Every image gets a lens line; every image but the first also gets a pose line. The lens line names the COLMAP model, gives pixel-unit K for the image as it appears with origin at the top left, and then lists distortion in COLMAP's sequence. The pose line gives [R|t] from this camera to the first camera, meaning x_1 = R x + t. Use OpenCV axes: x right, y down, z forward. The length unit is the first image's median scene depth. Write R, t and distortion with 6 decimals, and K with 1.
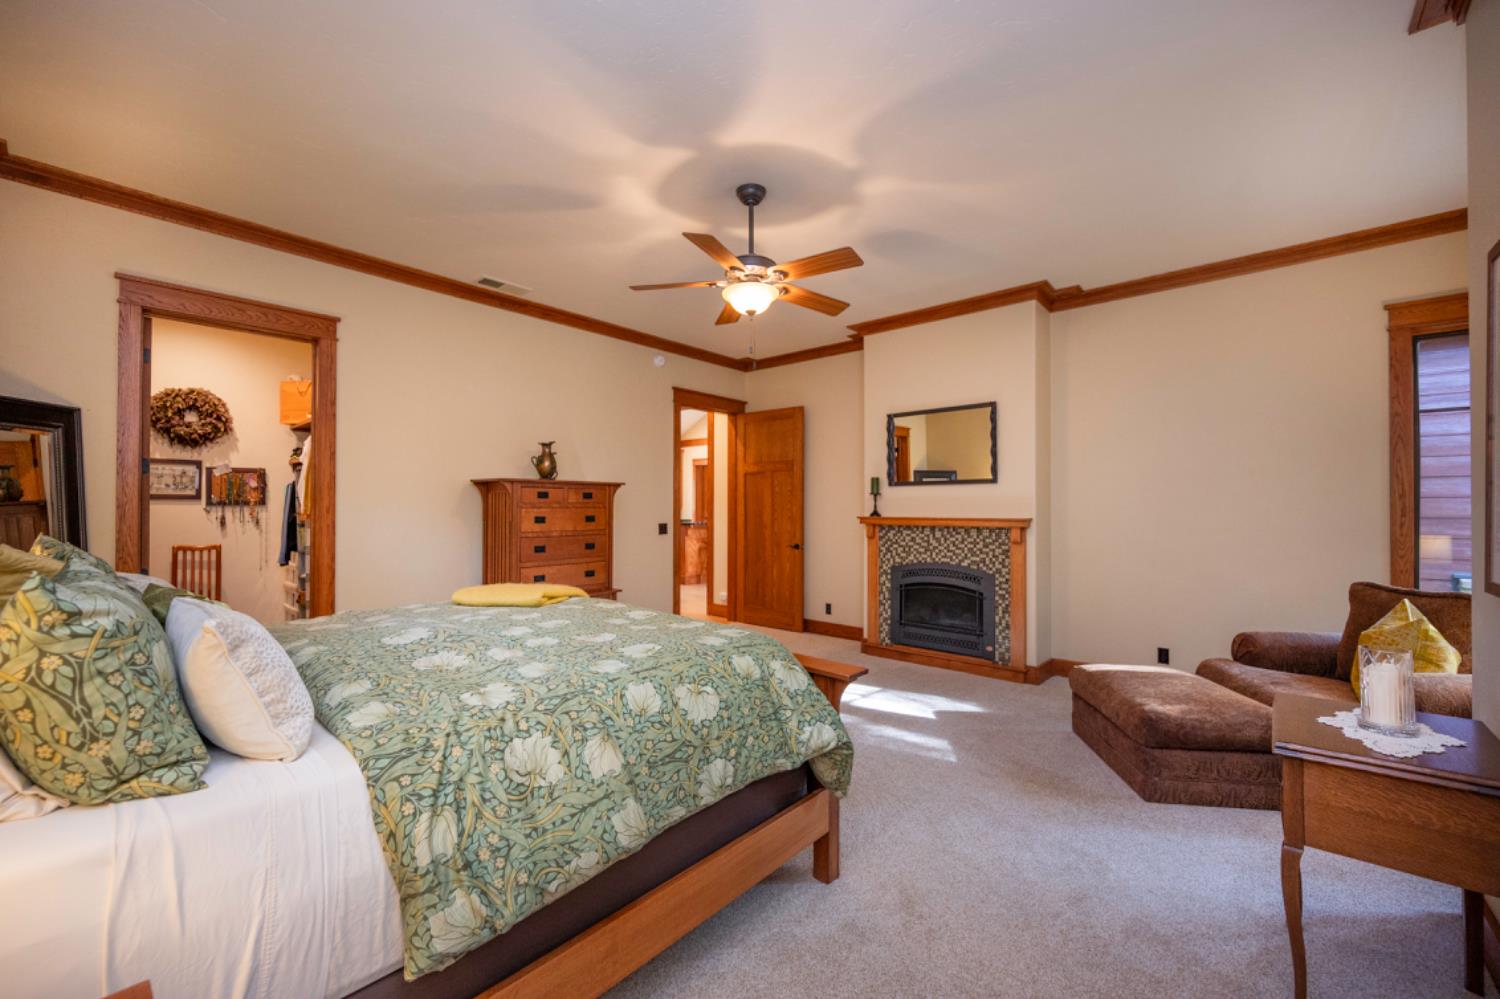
lens RADIAL K [[601.0, 0, 750.0], [0, 601.0, 499.5], [0, 0, 1]] dist [0.001197, -0.000003]
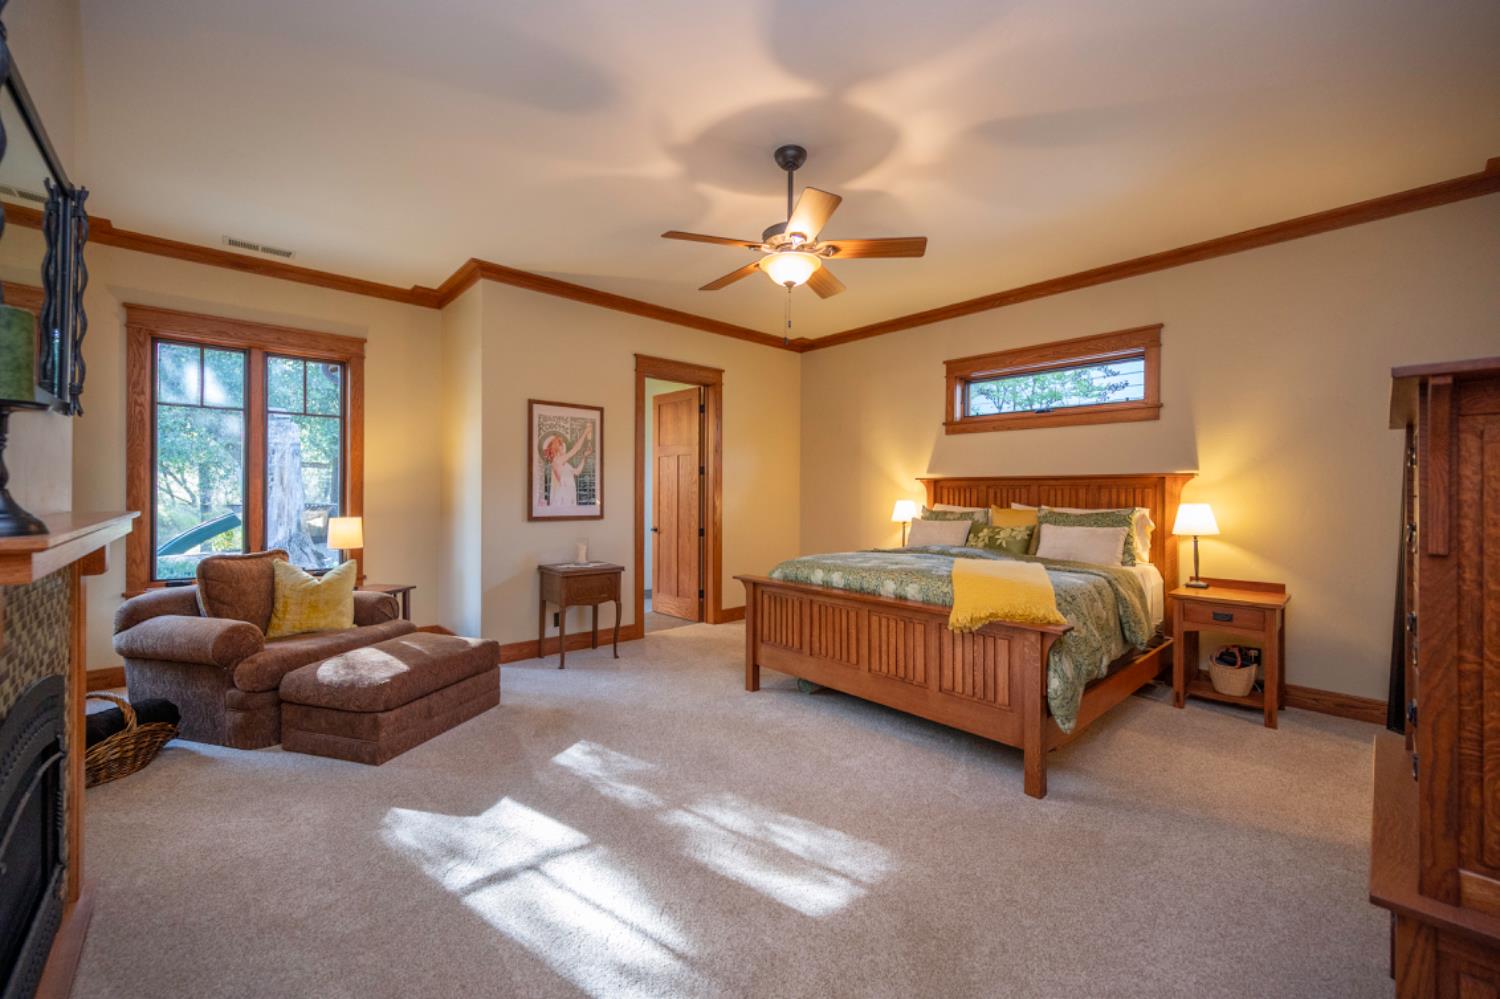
lens RADIAL K [[600.7, 0, 749.0], [0, 600.7, 502.6], [0, 0, 1]] dist [0.000532, 0.000602]
pose [[-0.993428, -0.010484, 0.113976, -0.045196], [-0.011039, 0.999930, -0.004239, 0.034433], [-0.113923, -0.005469, -0.993475, 1.895162]]
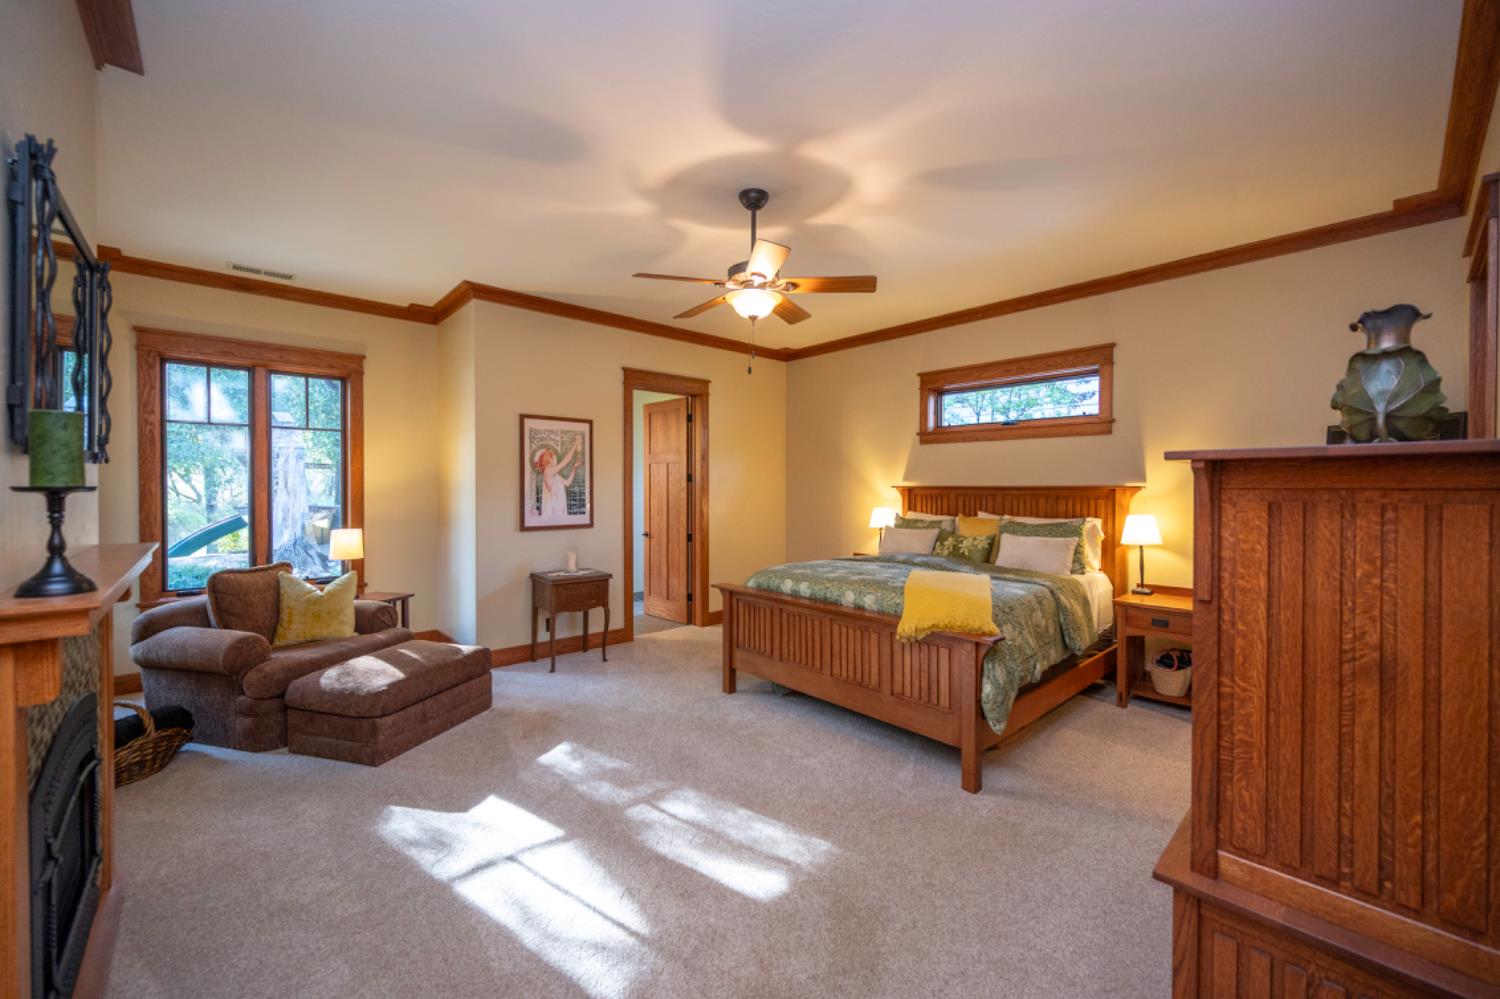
lens RADIAL K [[601.0, 0, 750.0], [0, 601.0, 499.5], [0, 0, 1]] dist [0.001197, -0.000003]
pose [[-0.992963, -0.002278, 0.118403, -0.111280], [-0.002310, 0.999997, -0.000133, -0.004358], [-0.118403, -0.000406, -0.992966, 1.960136]]
